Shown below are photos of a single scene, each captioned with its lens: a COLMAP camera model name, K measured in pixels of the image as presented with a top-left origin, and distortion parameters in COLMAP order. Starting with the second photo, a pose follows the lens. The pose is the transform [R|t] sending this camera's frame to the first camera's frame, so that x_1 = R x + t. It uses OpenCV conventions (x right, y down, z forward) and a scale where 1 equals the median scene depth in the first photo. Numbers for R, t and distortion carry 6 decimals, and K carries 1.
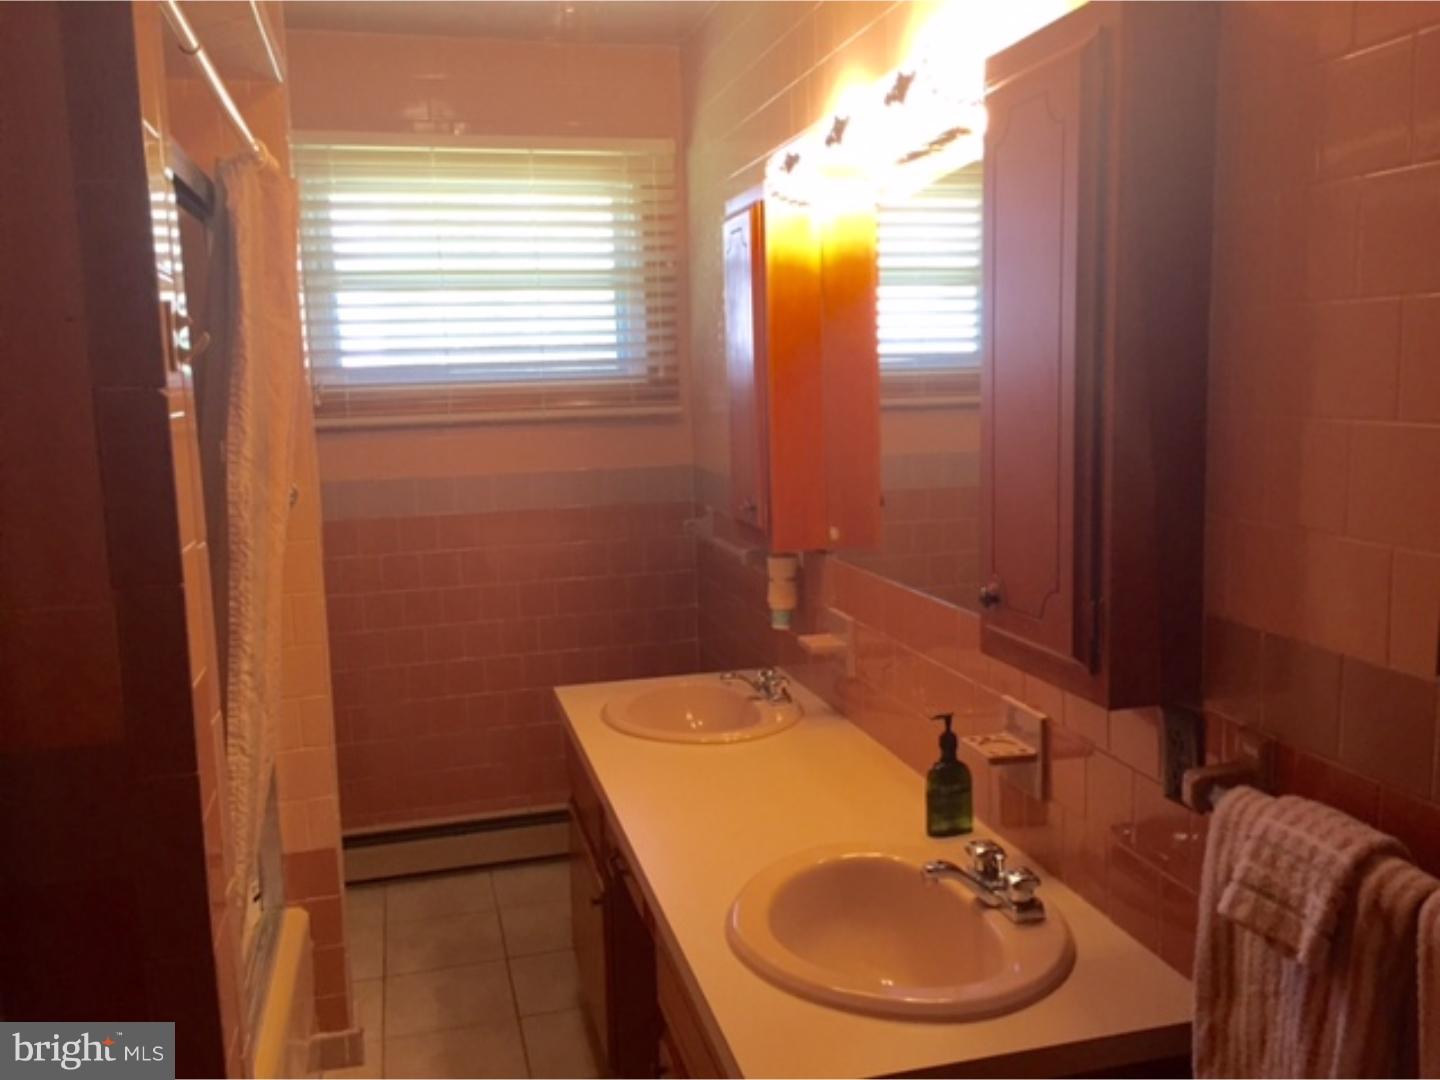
lens RADIAL K [[1228.1, 0, 710.0], [0, 1228.1, 539.7], [0, 0, 1]] dist [0.066787, -0.065486]
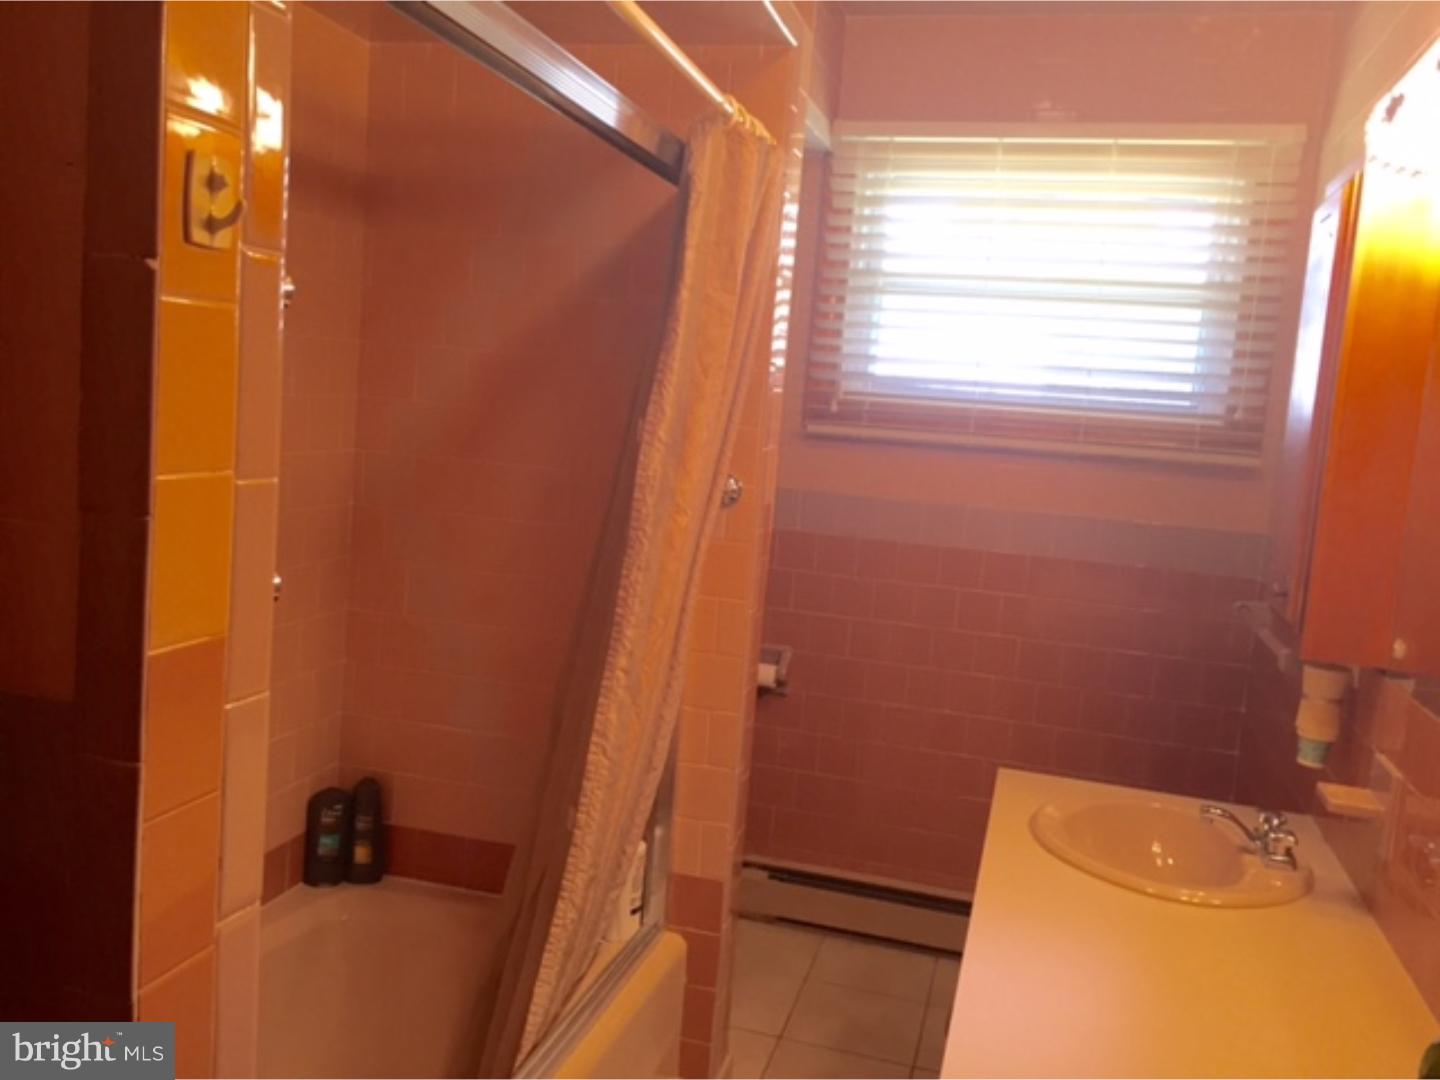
lens RADIAL K [[1228.1, 0, 721.4], [0, 1228.1, 537.4], [0, 0, 1]] dist [0.066787, -0.065486]
pose [[0.862265, 0.151067, -0.483402, 0.097013], [-0.168967, 0.985600, 0.006614, -0.006703], [0.477440, 0.075976, 0.875374, 0.187669]]
